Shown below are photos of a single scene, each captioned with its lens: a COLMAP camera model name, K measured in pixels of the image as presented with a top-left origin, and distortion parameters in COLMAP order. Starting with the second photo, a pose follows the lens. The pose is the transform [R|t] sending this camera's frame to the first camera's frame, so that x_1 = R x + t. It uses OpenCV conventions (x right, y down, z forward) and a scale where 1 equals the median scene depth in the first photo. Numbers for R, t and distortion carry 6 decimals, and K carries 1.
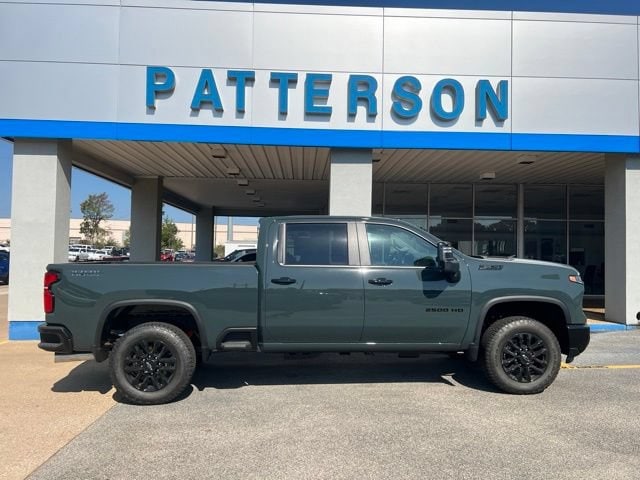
lens RADIAL K [[486.8, 0, 320.0], [0, 486.8, 240.0], [0, 0, 1]] dist [0.024244, -0.034831]
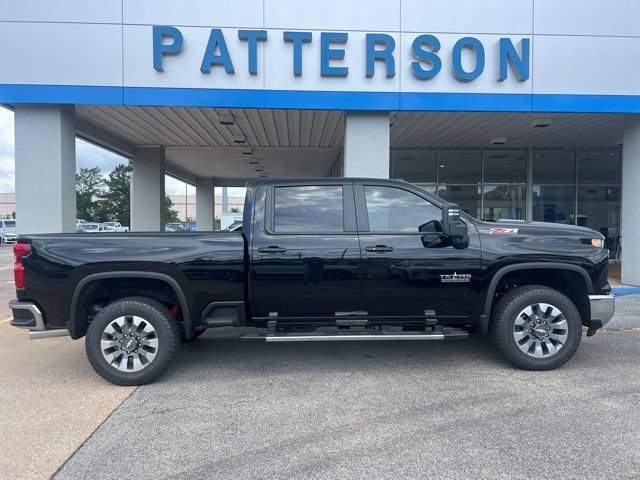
lens RADIAL K [[489.4, 0, 325.4], [0, 489.4, 238.6], [0, 0, 1]] dist [0.006181, -0.004768]
pose [[0.999622, -0.016611, 0.021913, -0.046574], [0.015364, 0.998318, 0.055895, 0.007349], [-0.022805, -0.055537, 0.998196, 0.021957]]
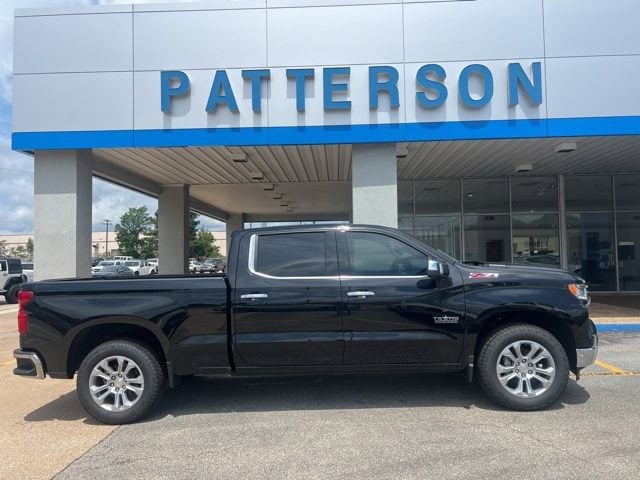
lens RADIAL K [[486.8, 0, 320.0], [0, 486.8, 240.0], [0, 0, 1]] dist [0.024244, -0.034831]
pose [[0.996620, -0.037257, -0.073219, 0.022736], [0.036610, 0.999278, -0.010159, 0.004649], [0.073544, 0.007444, 0.997264, 0.048840]]
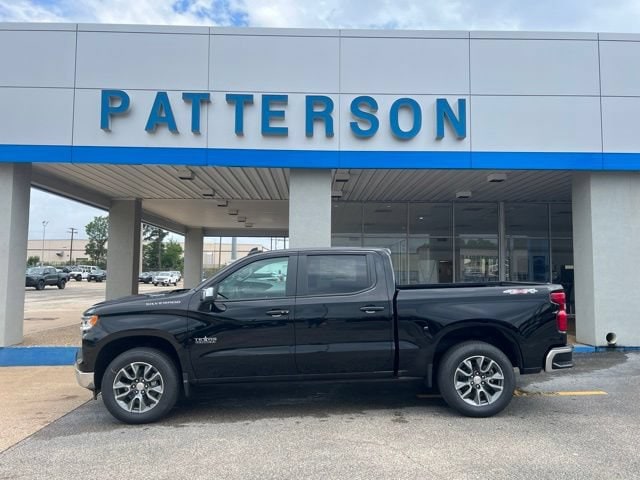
lens RADIAL K [[485.6, 0, 323.0], [0, 485.6, 238.3], [0, 0, 1]] dist [0.011066, -0.006327]
pose [[0.999892, -0.010200, -0.010622, 0.103468], [0.009749, 0.999080, -0.041756, -0.005696], [0.011038, 0.041648, 0.999071, 0.022644]]
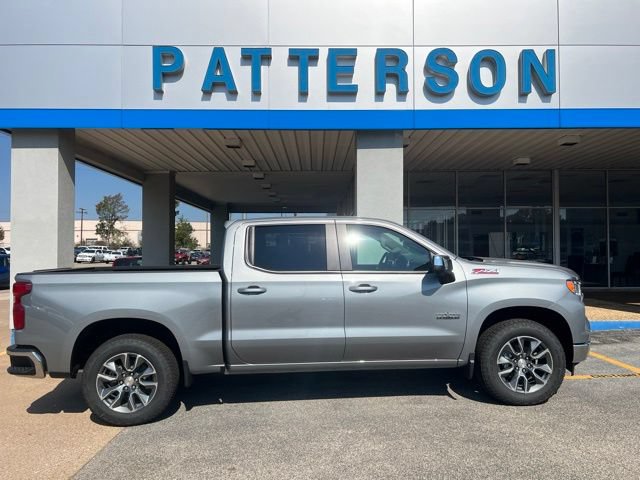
lens RADIAL K [[486.8, 0, 320.0], [0, 486.8, 240.0], [0, 0, 1]] dist [0.024244, -0.034831]
pose [[0.999357, -0.021583, -0.028648, -0.025116], [0.021791, 0.999738, 0.006960, 0.004801], [0.028490, -0.007580, 0.999565, 0.096658]]
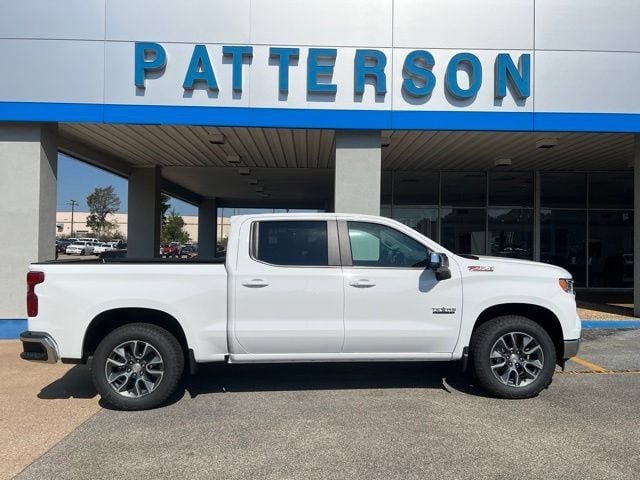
lens RADIAL K [[486.8, 0, 320.0], [0, 486.8, 240.0], [0, 0, 1]] dist [0.024244, -0.034831]
pose [[0.999882, -0.004766, -0.014624, 0.004705], [0.004993, 0.999867, 0.015553, 0.003555], [0.014548, -0.015624, 0.999772, 0.078558]]
